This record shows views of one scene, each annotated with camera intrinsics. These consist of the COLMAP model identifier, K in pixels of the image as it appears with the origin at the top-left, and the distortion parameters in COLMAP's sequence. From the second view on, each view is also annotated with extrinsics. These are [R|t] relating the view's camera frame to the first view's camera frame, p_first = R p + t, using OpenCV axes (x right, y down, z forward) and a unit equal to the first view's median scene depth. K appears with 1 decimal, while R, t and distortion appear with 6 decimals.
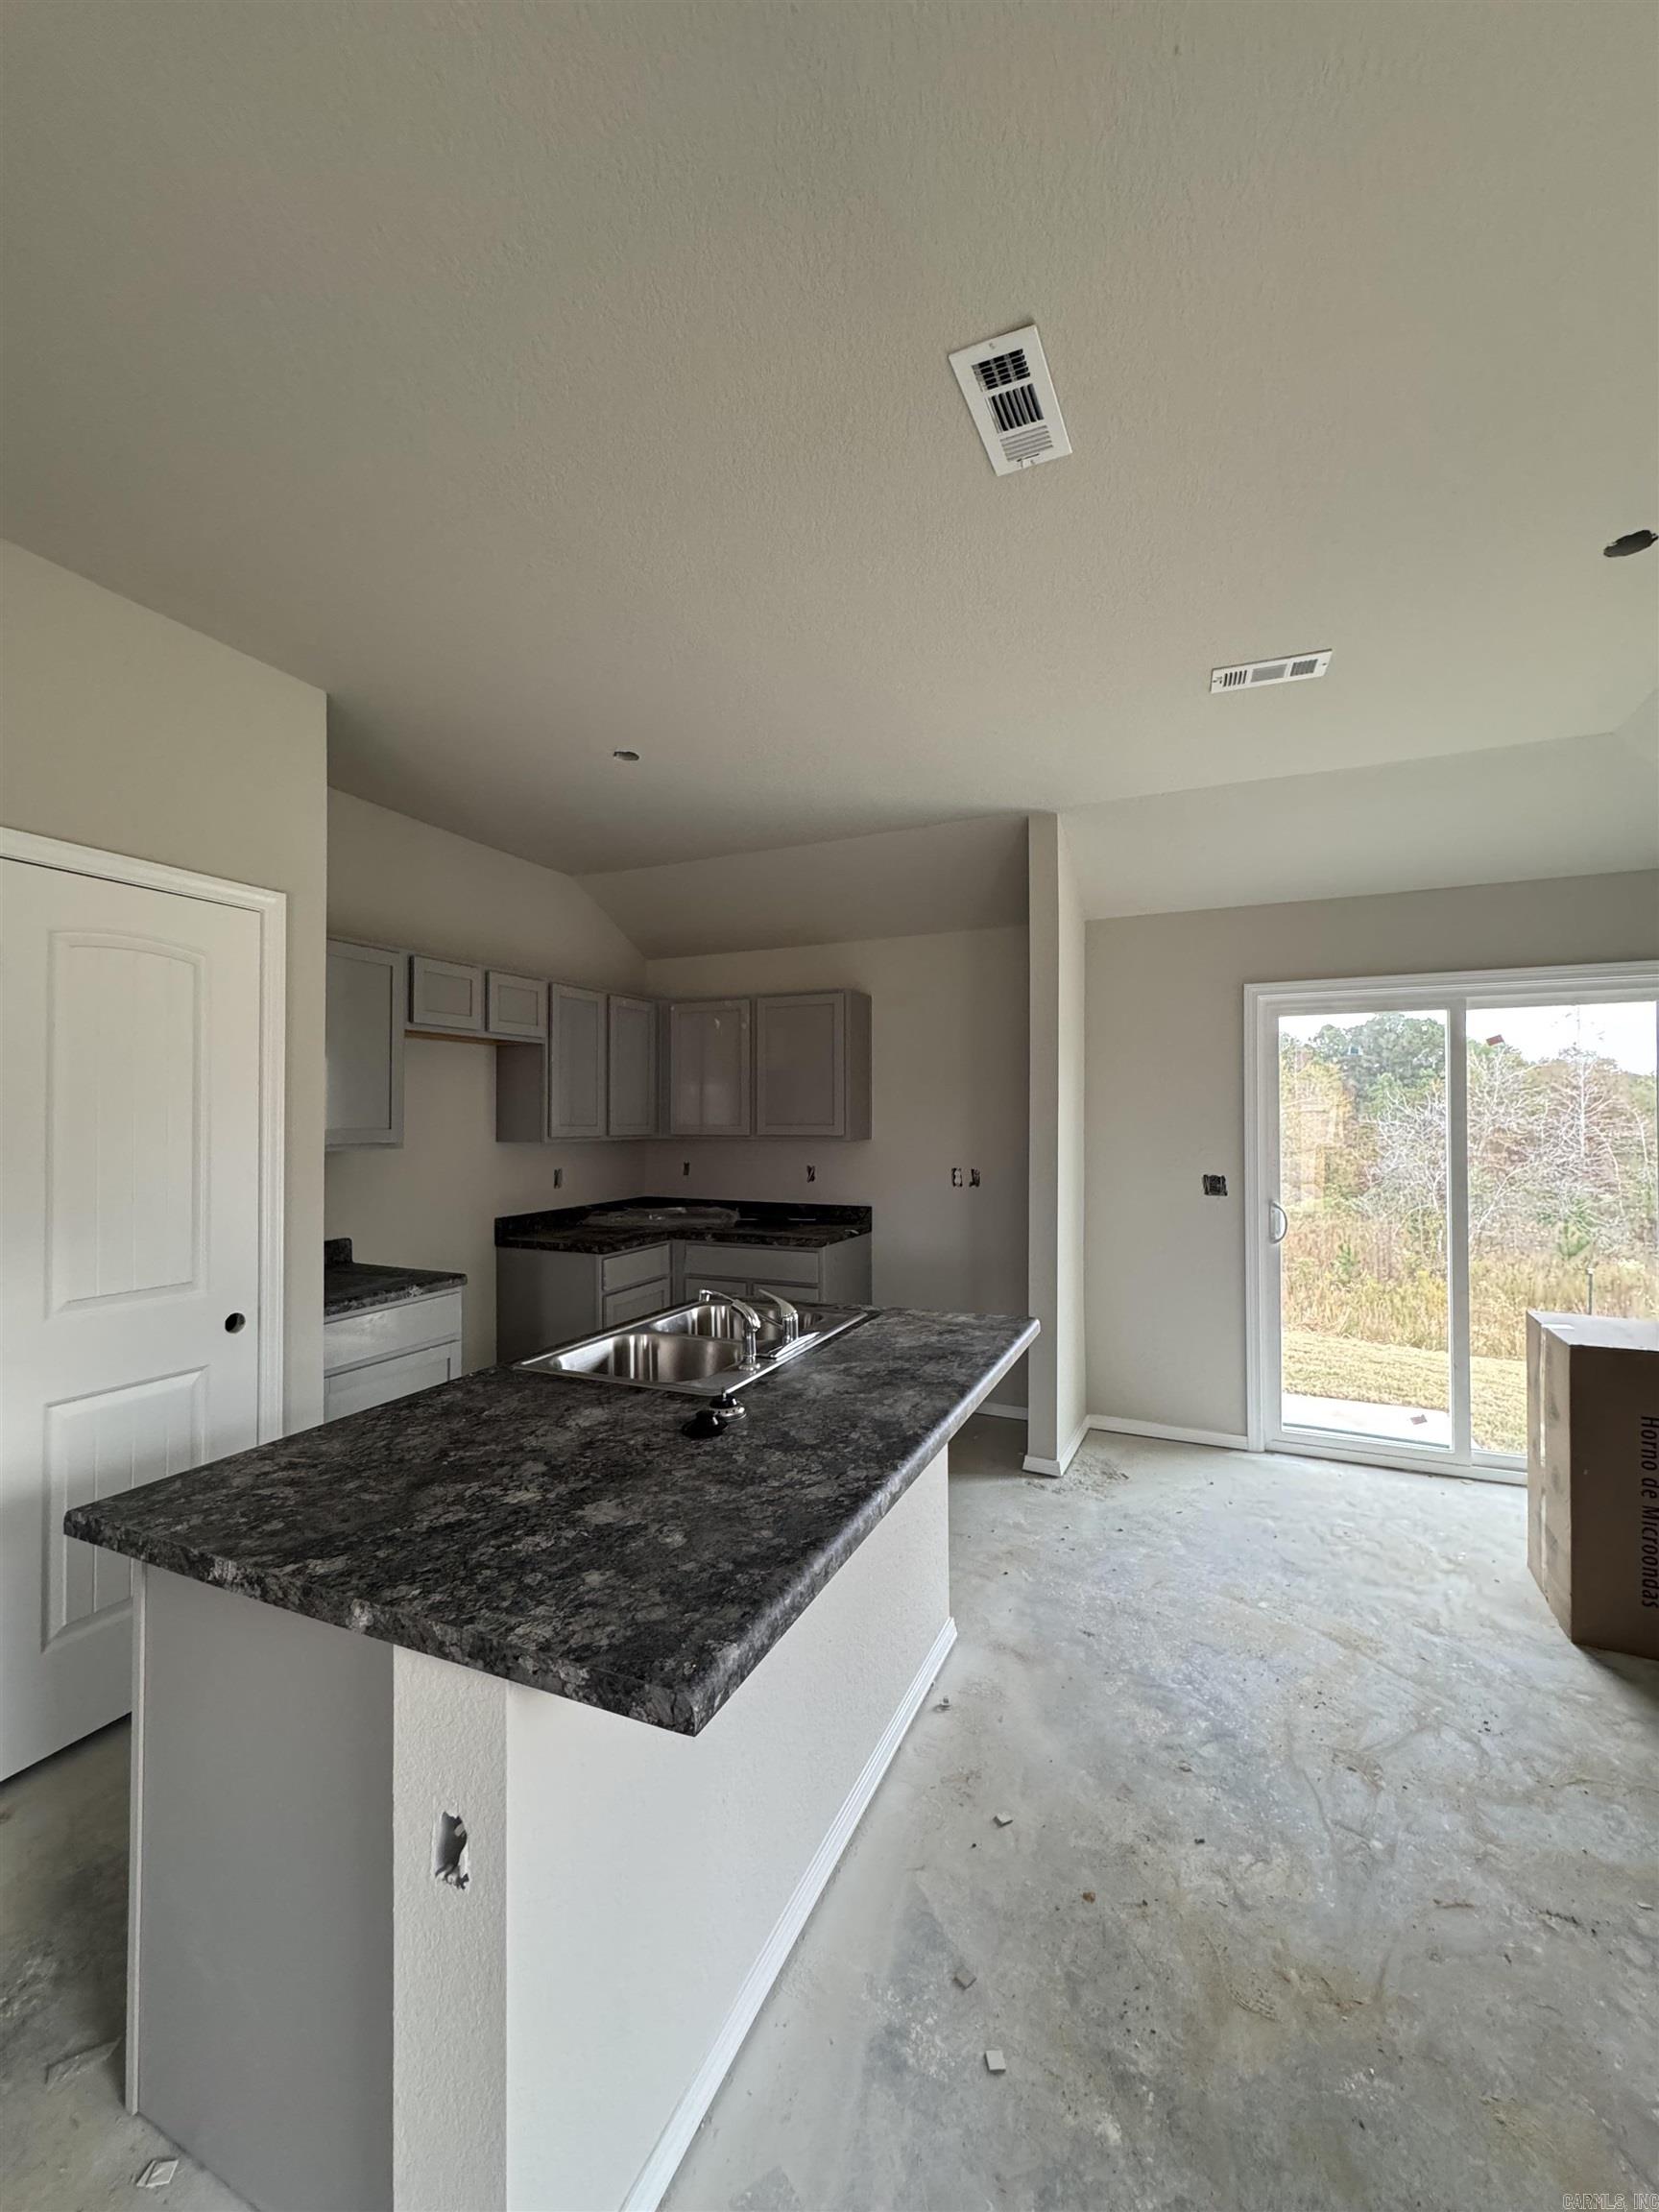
lens RADIAL K [[887.9, 0, 821.0], [0, 887.9, 1095.2], [0, 0, 1]] dist [0.002204, 0.000165]
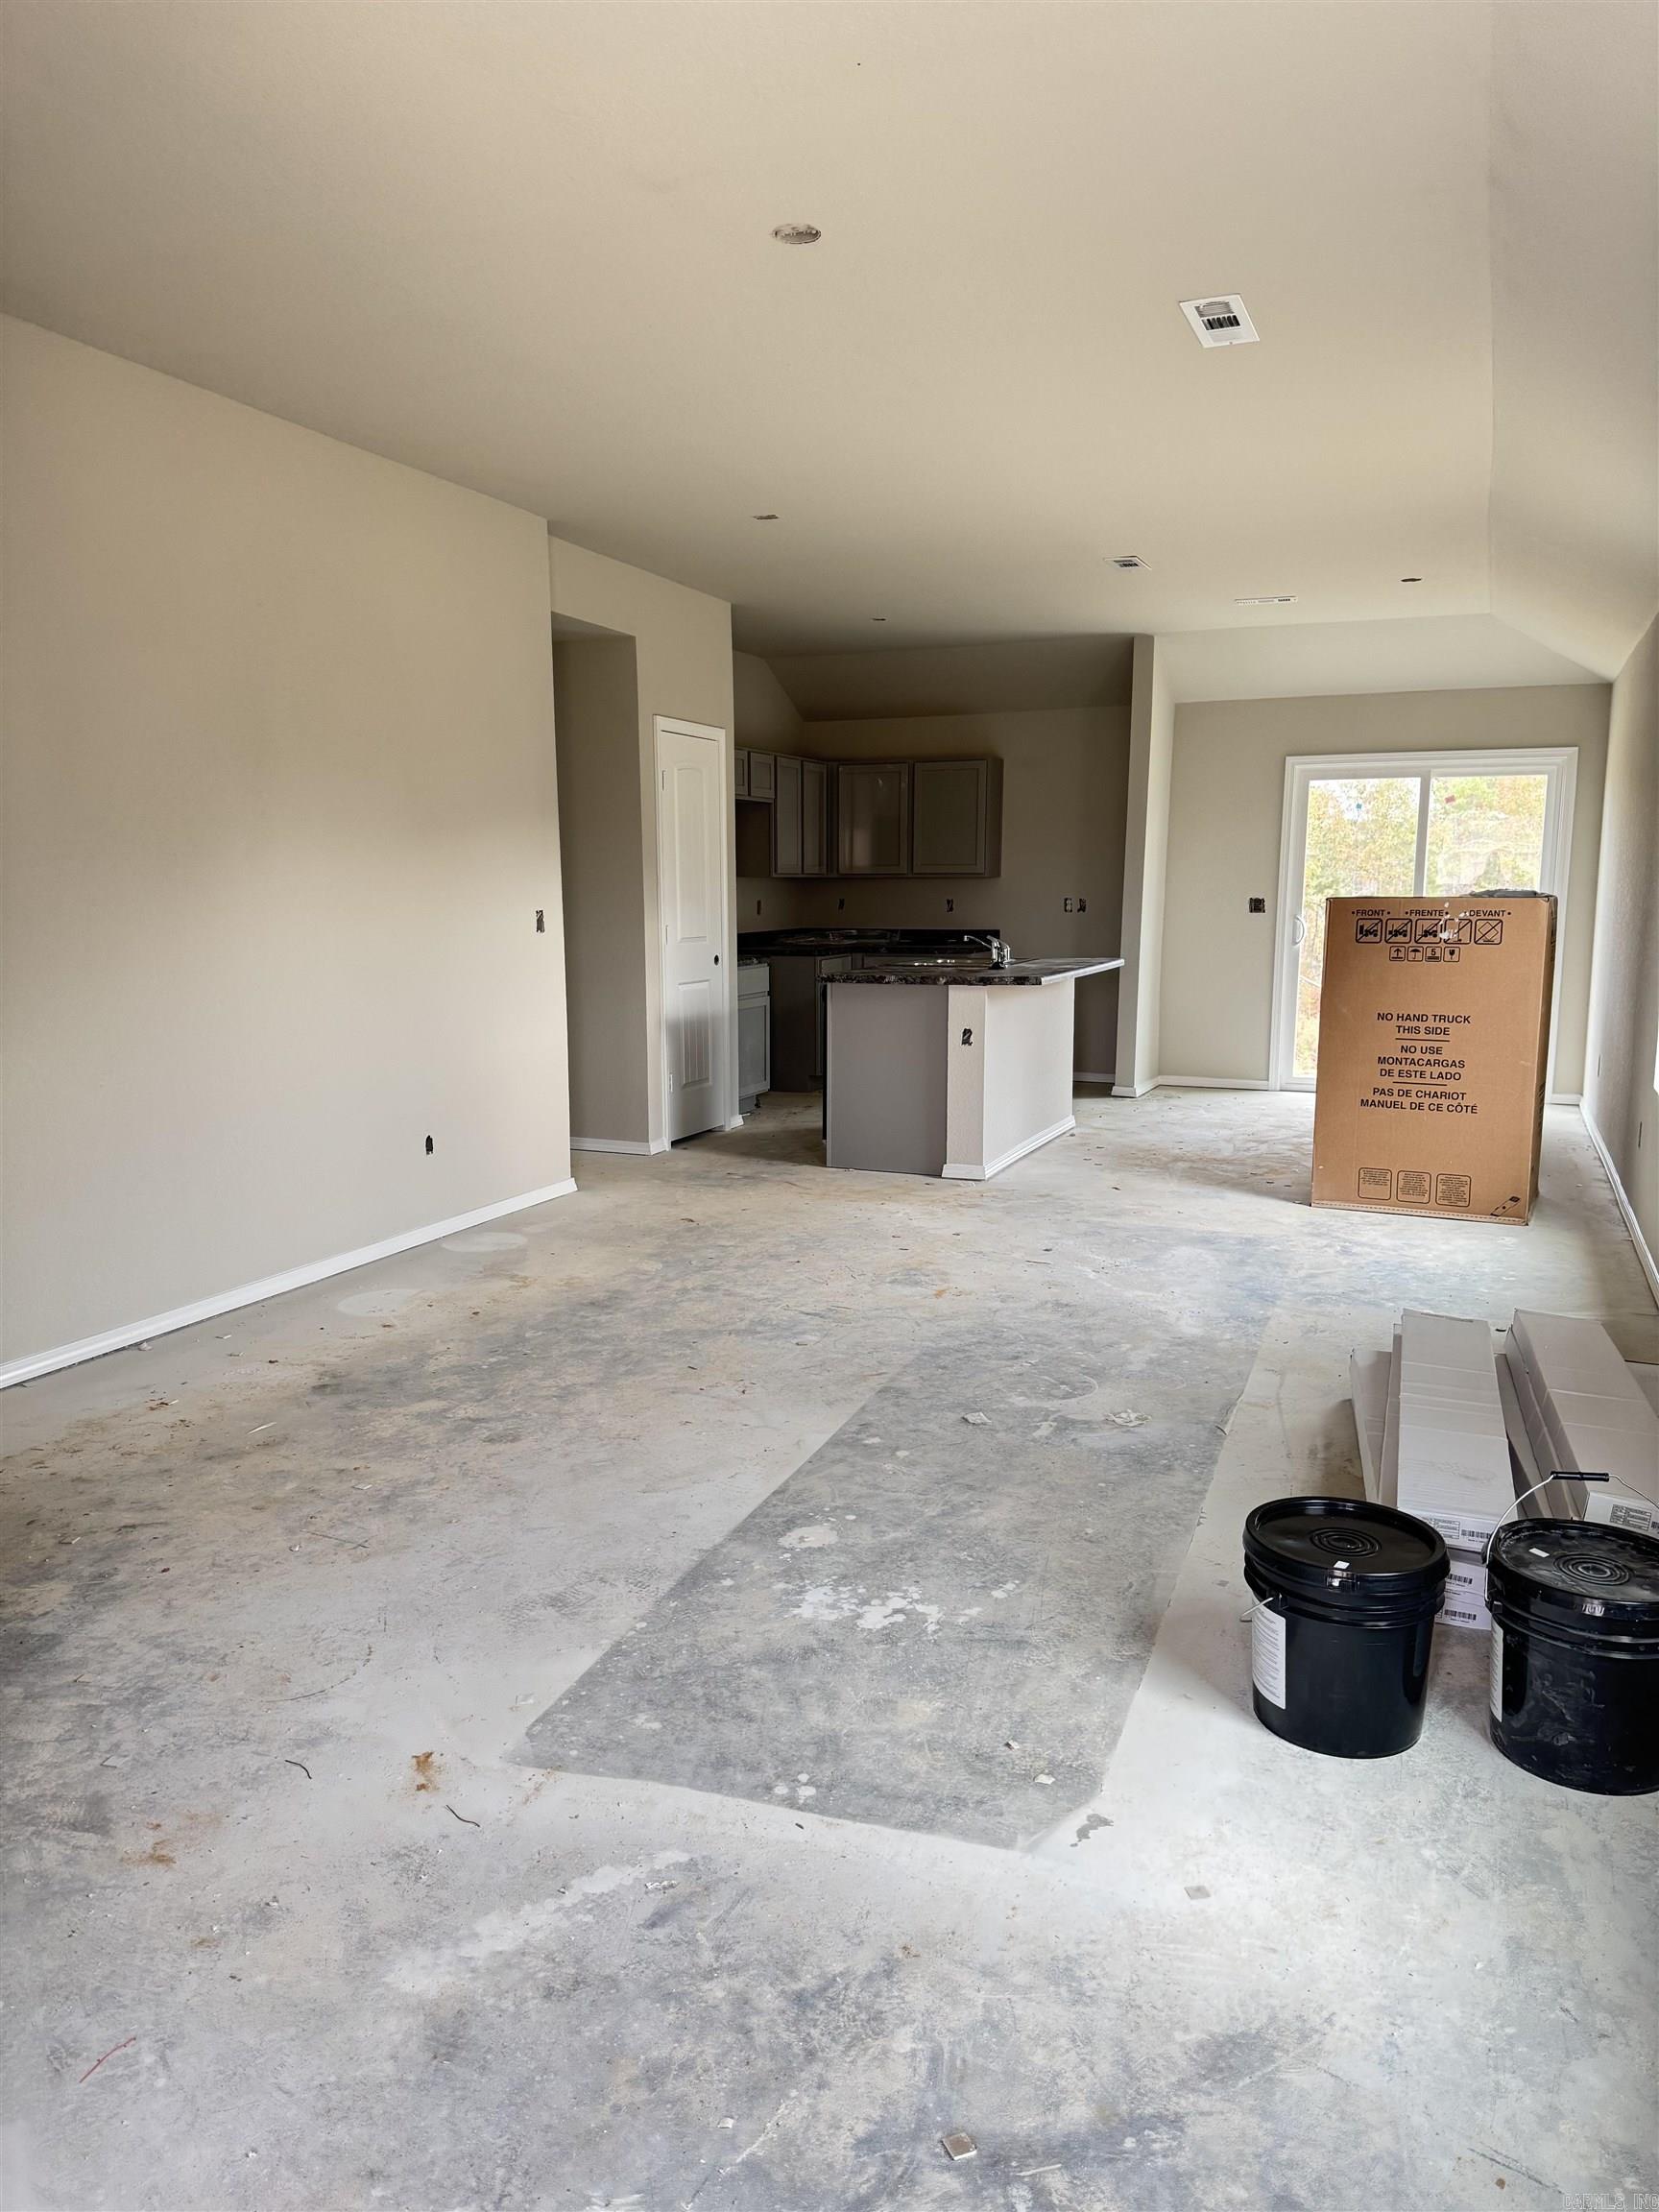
lens RADIAL K [[1550.6, 0, 800.4], [0, 1550.6, 1115.8], [0, 0, 1]] dist [0.096863, -0.000160]
pose [[0.999746, -0.004411, 0.022089, -0.319163], [0.000484, 0.984621, 0.174705, -0.003117], [-0.022520, -0.174650, 0.984373, -1.419681]]
